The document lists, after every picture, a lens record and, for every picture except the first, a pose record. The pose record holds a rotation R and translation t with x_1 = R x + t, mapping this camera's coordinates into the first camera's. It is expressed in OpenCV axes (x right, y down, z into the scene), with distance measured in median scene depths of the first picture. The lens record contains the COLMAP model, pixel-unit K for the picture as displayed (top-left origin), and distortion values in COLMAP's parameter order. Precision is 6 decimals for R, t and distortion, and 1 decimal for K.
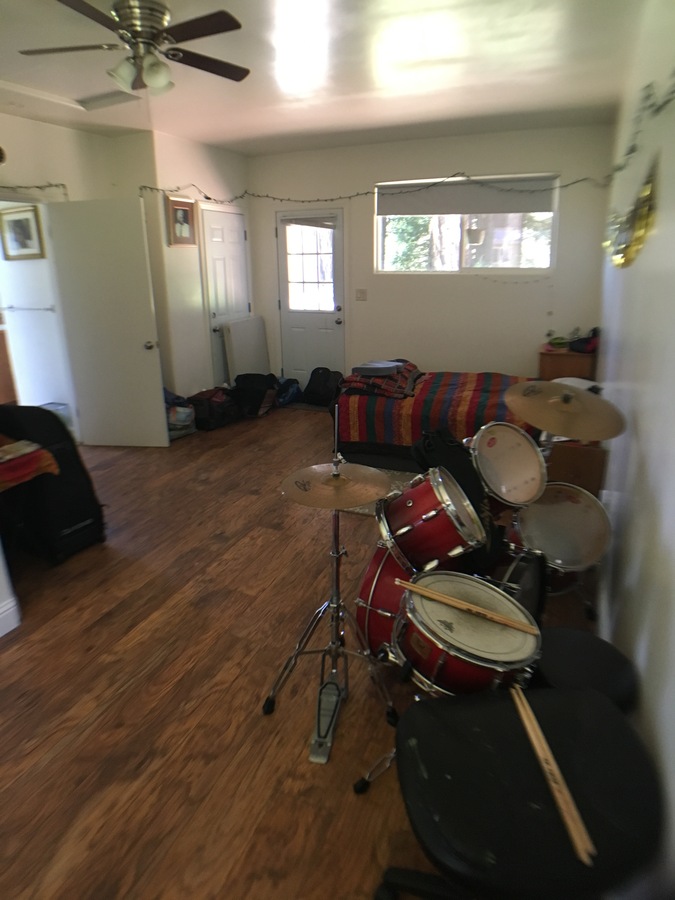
lens RADIAL K [[523.3, 0, 337.5], [0, 523.3, 450.0], [0, 0, 1]] dist [-0.090732, 0.010707]
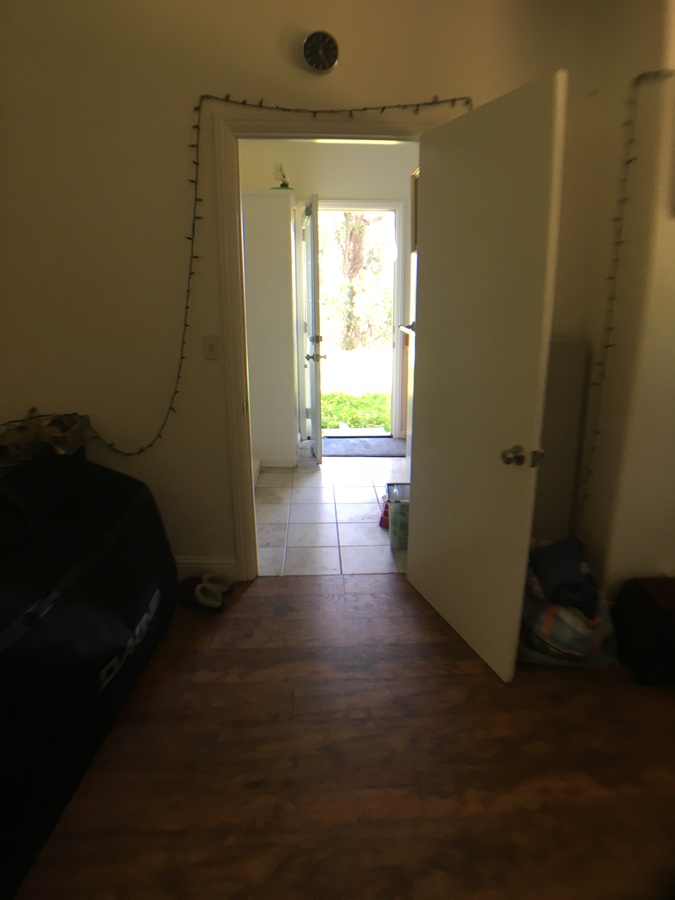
lens RADIAL K [[527.6, 0, 339.5], [0, 527.6, 443.0], [0, 0, 1]] dist [-0.071587, 0.004467]
pose [[0.446578, 0.256396, -0.857222, -0.099076], [-0.300954, 0.945285, 0.125951, -0.280954], [0.842612, 0.201737, 0.499307, 0.856668]]
